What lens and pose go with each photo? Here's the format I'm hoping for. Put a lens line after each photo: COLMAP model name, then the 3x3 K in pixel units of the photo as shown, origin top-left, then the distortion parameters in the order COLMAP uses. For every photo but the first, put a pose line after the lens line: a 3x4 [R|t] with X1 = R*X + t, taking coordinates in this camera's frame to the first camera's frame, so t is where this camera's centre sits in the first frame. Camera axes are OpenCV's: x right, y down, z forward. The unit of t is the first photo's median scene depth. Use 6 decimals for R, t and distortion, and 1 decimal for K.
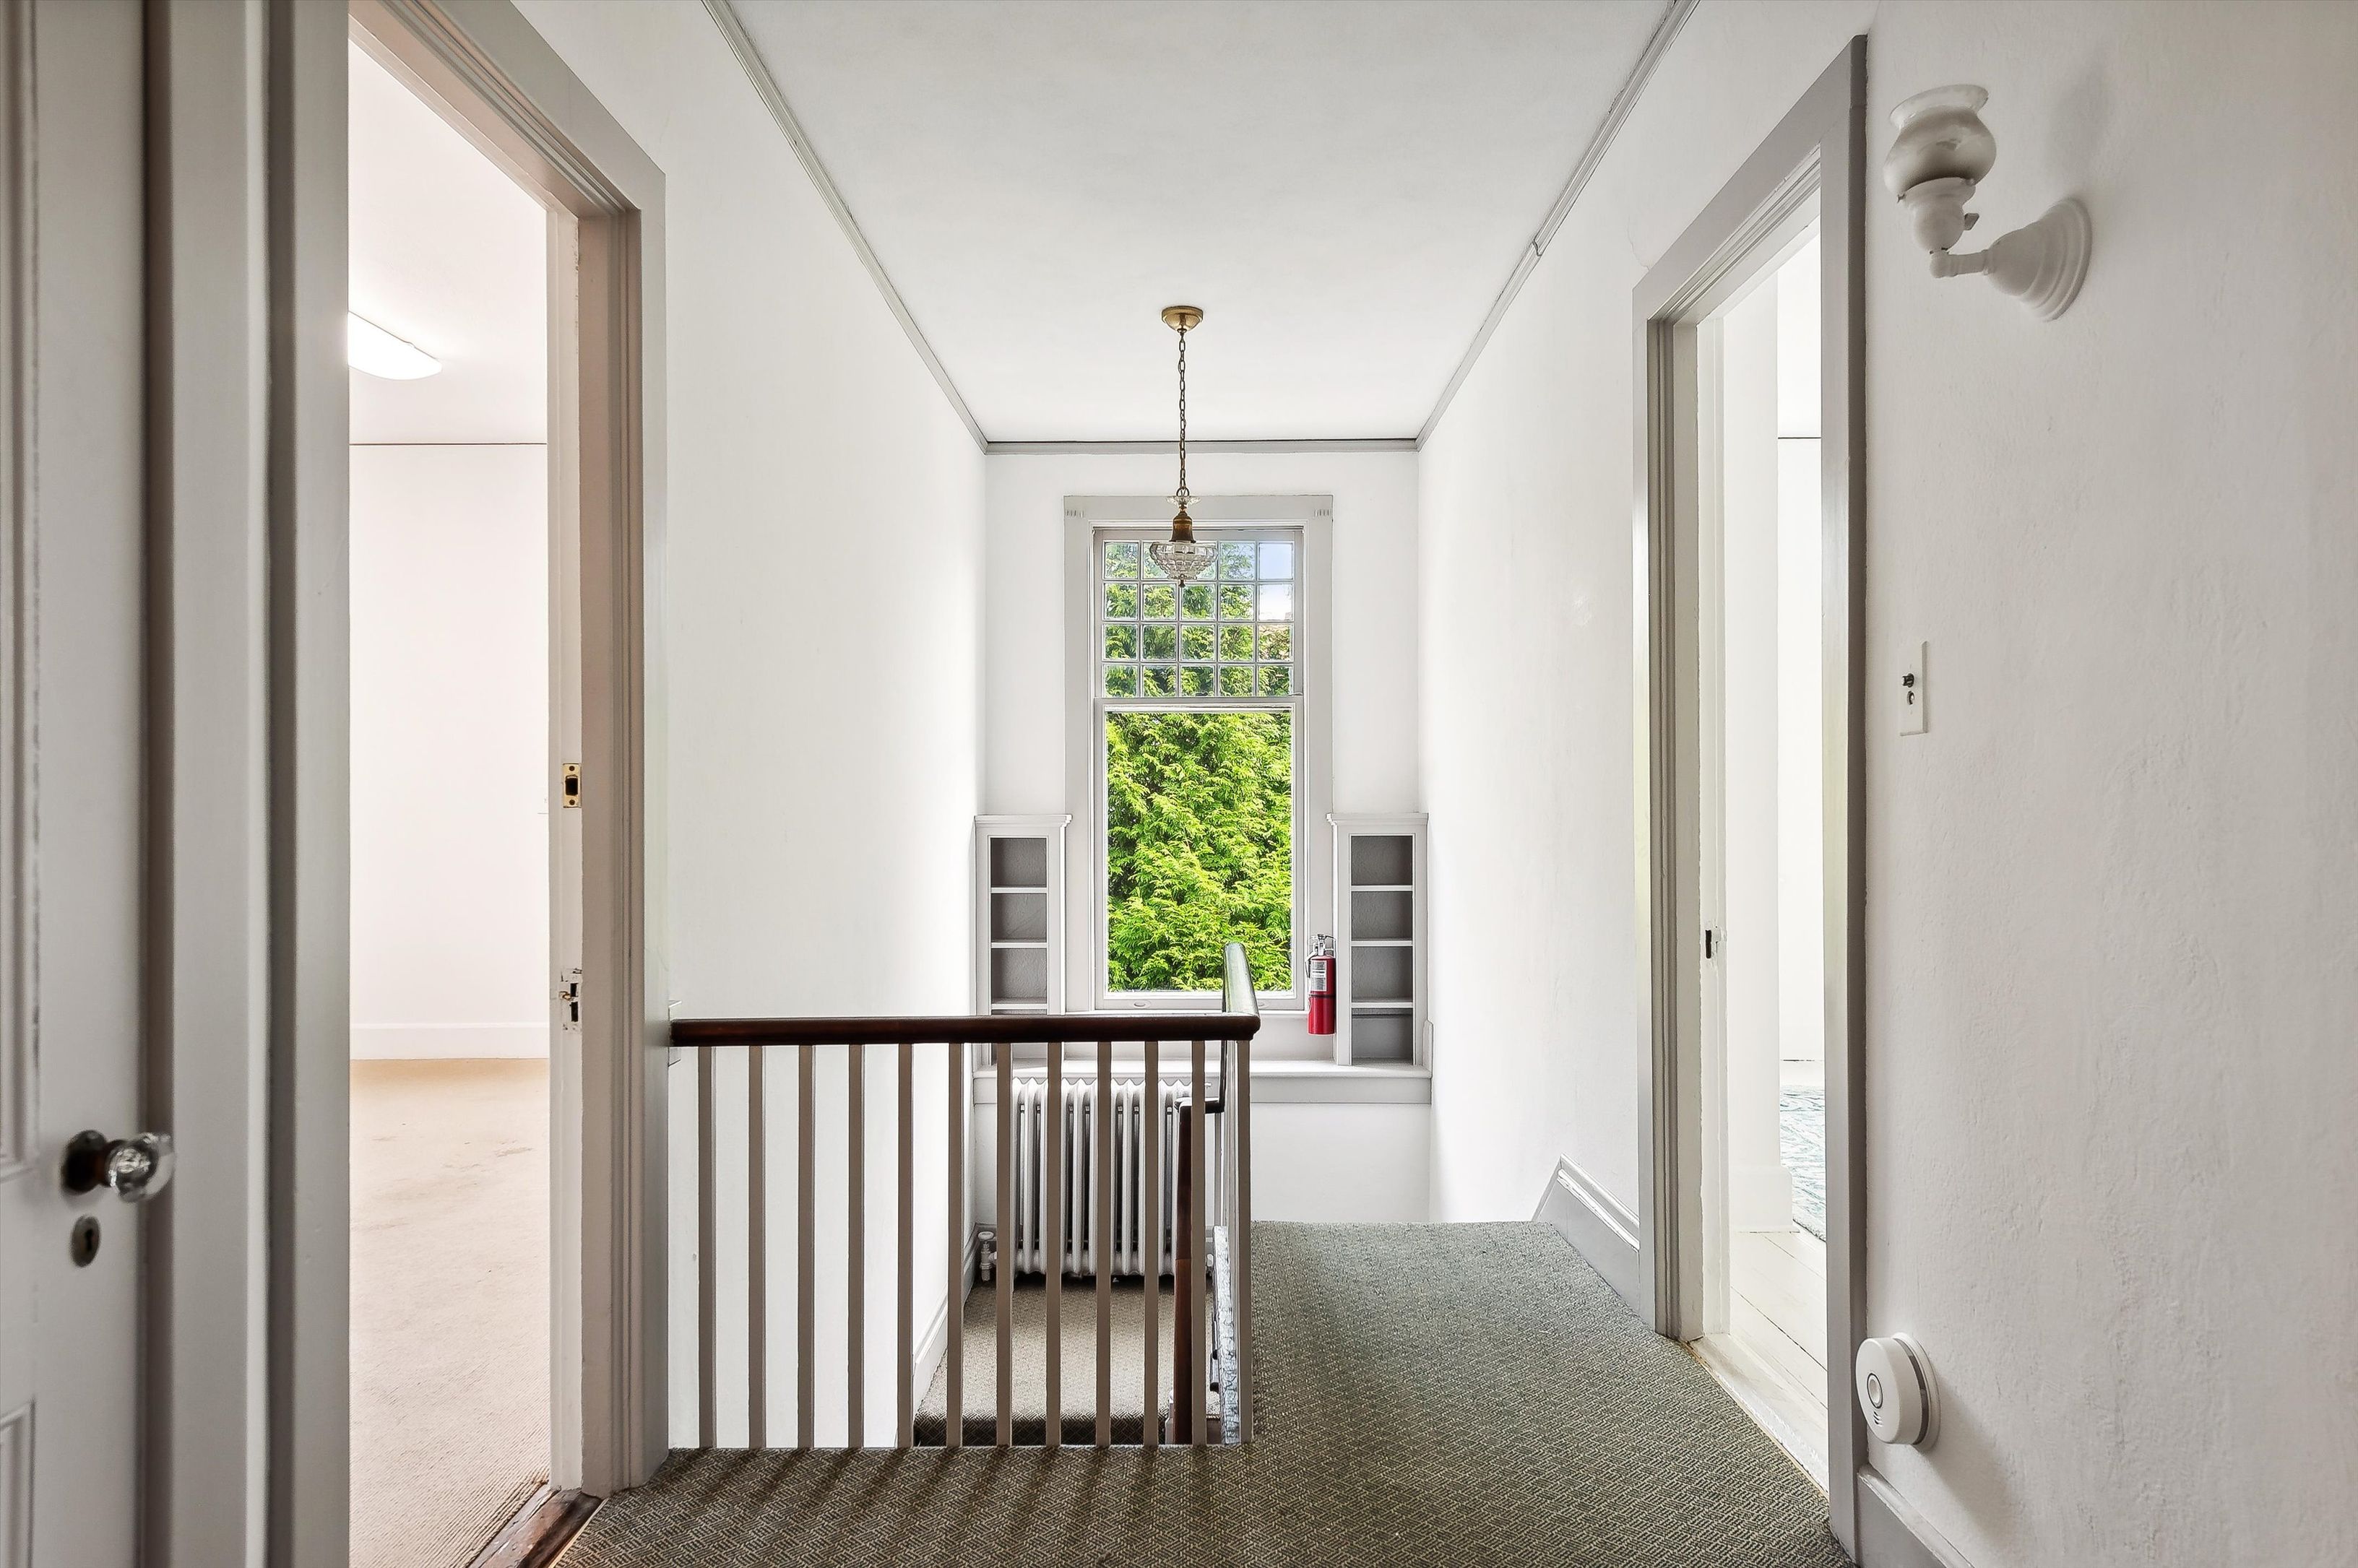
lens RADIAL K [[1428.8, 0, 1179.0], [0, 1428.8, 784.0], [0, 0, 1]] dist [0.001161, -0.000073]
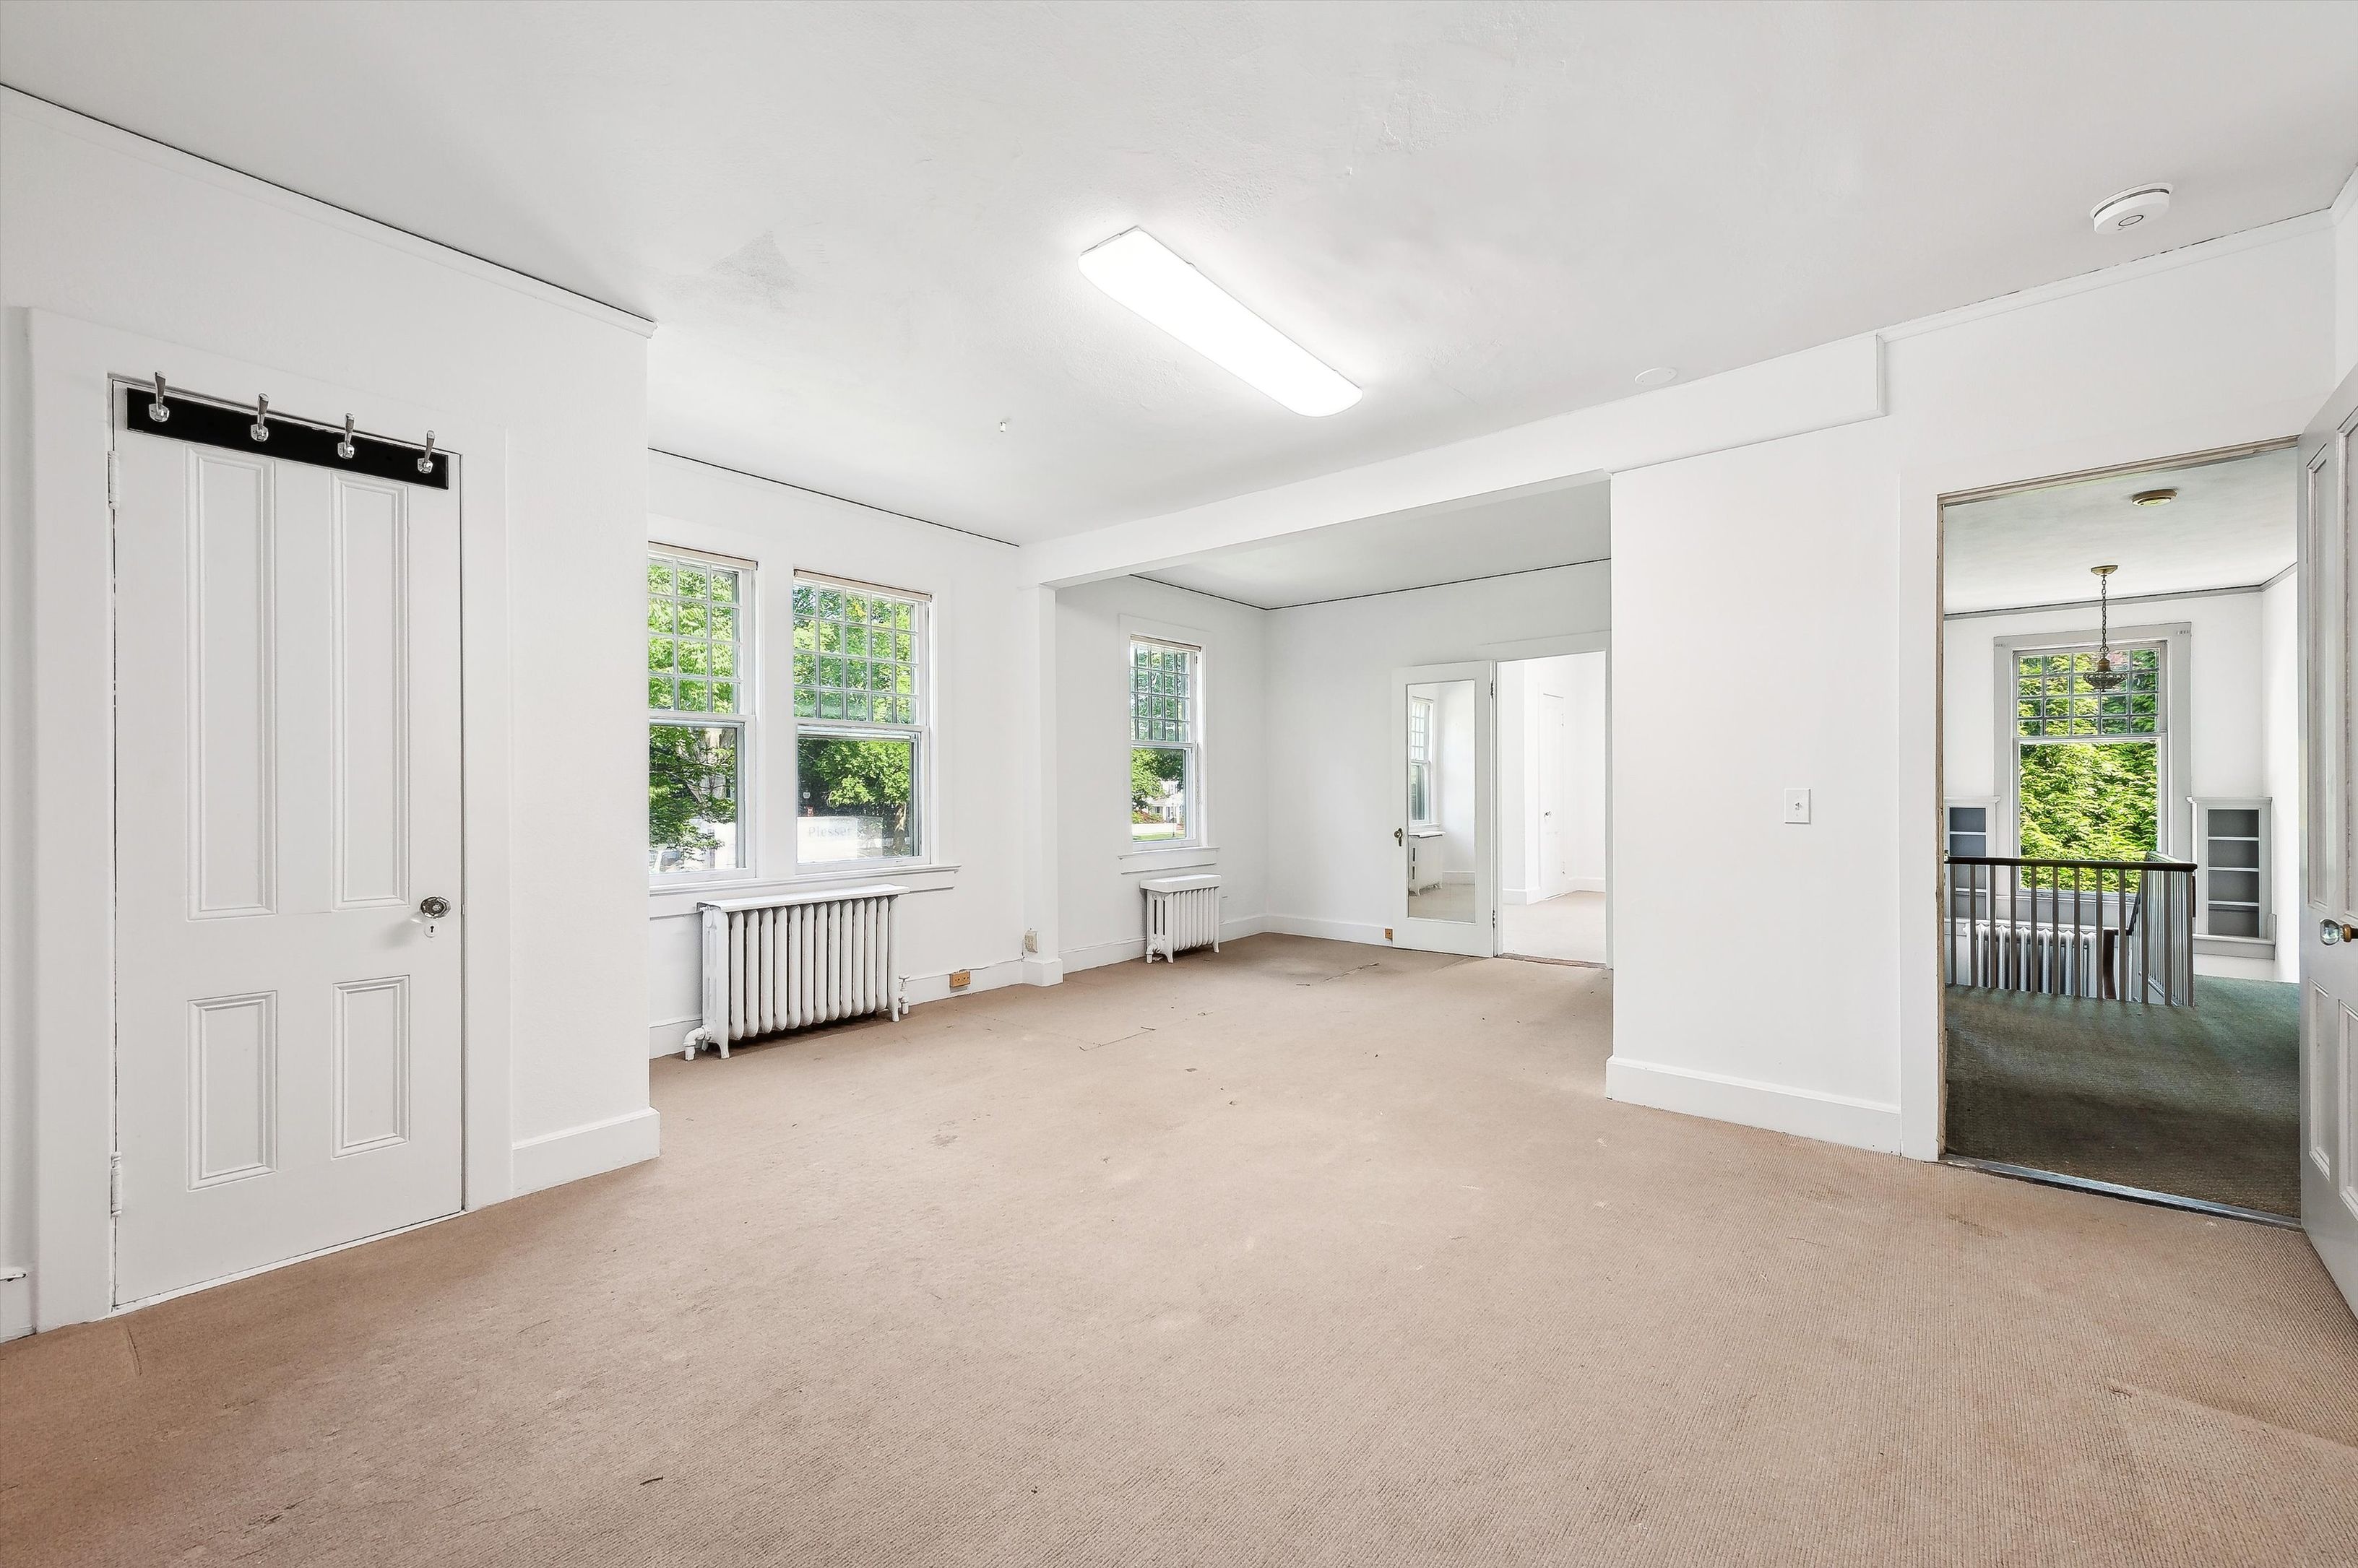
lens RADIAL K [[945.0, 0, 1179.0], [0, 945.0, 778.1], [0, 0, 1]] dist [0.020501, -0.005339]
pose [[0.786158, -0.005020, -0.618005, -0.149543], [0.006766, 0.999977, 0.000484, -0.012610], [0.617989, -0.004562, 0.786174, -0.753187]]
